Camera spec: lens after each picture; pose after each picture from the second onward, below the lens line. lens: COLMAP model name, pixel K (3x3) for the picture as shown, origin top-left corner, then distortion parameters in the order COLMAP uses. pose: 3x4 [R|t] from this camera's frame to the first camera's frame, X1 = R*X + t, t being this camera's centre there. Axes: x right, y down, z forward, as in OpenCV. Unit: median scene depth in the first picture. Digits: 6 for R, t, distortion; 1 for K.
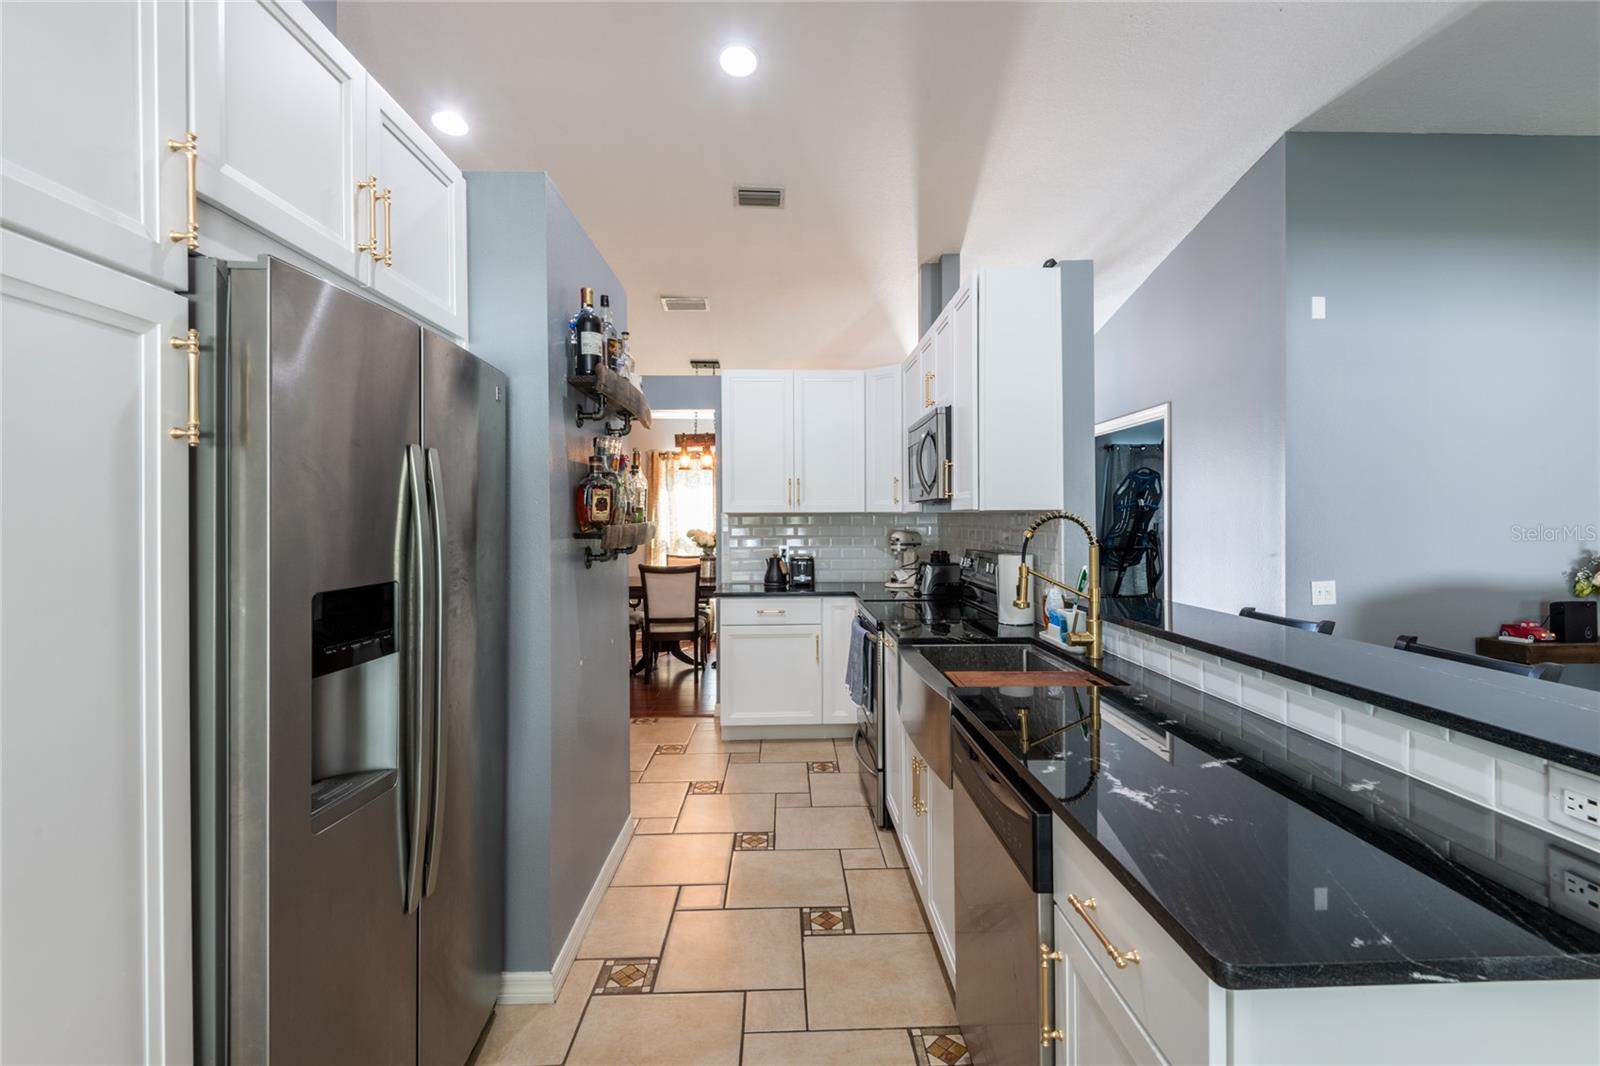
lens RADIAL K [[737.0, 0, 814.1], [0, 737.0, 514.4], [0, 0, 1]] dist [0.028947, -0.014512]
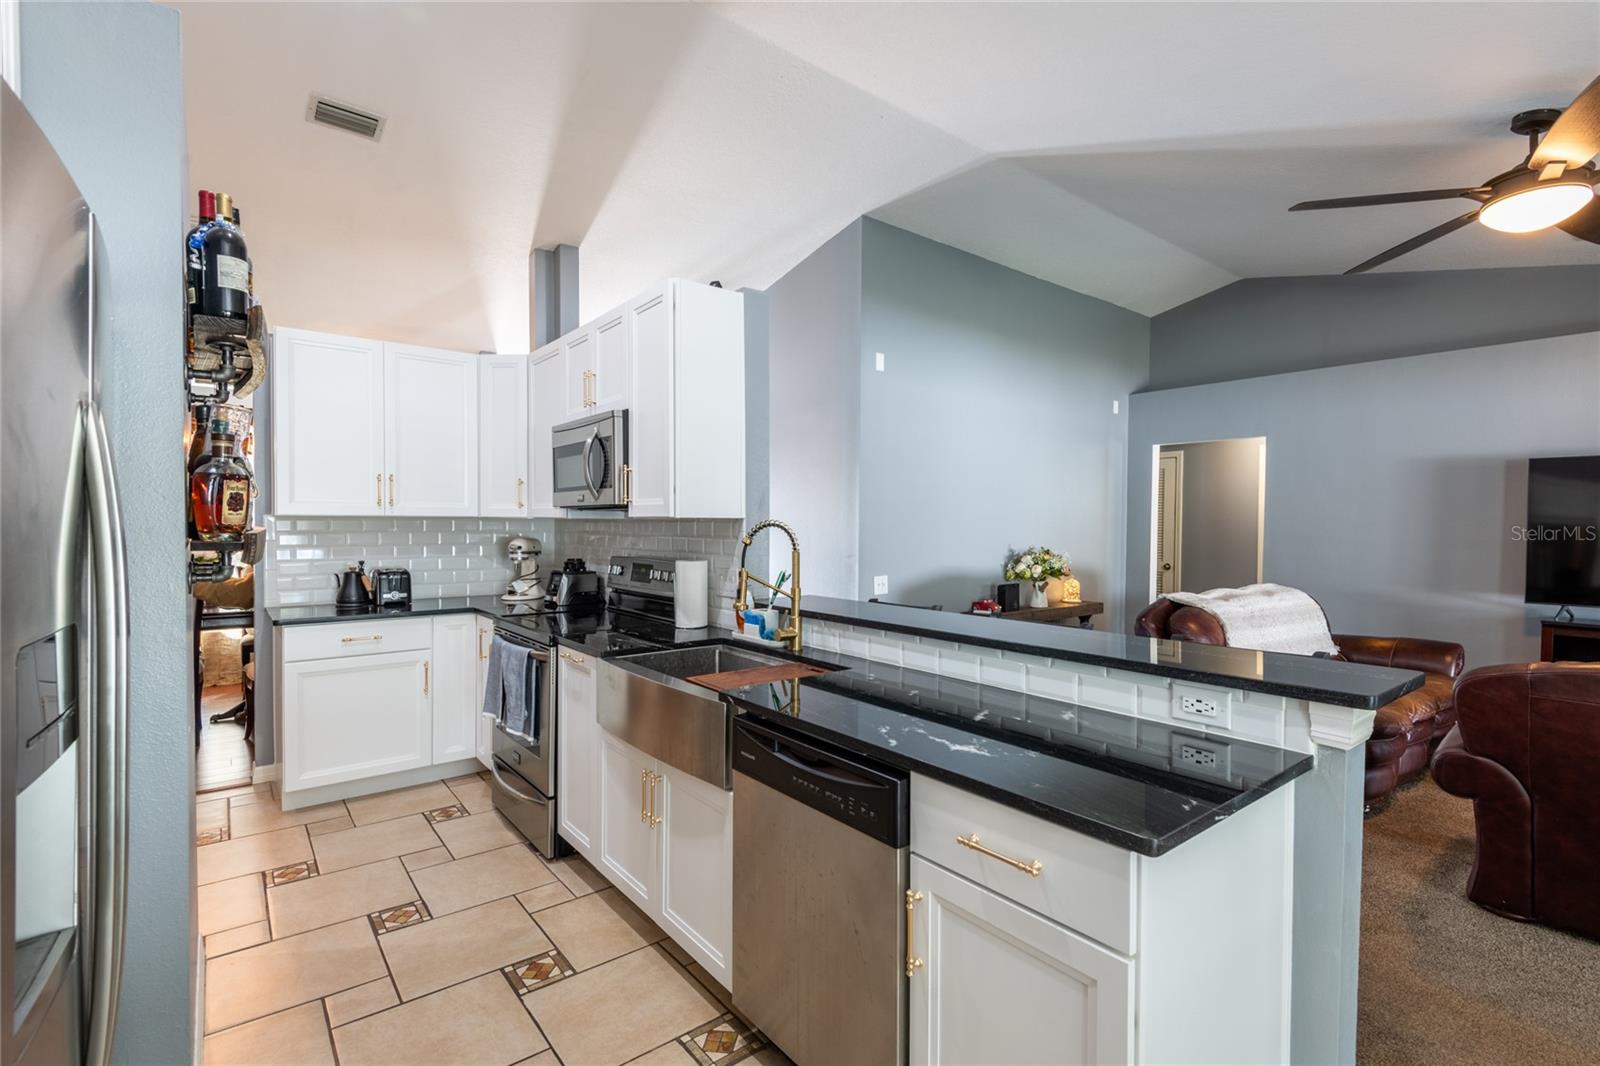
lens RADIAL K [[737.0, 0, 827.7], [0, 737.0, 531.8], [0, 0, 1]] dist [0.028947, -0.014512]
pose [[0.797780, 0.002317, 0.602944, -0.174615], [-0.011022, 0.999882, 0.010742, 0.000685], [-0.602848, -0.015215, 0.797711, 0.053847]]
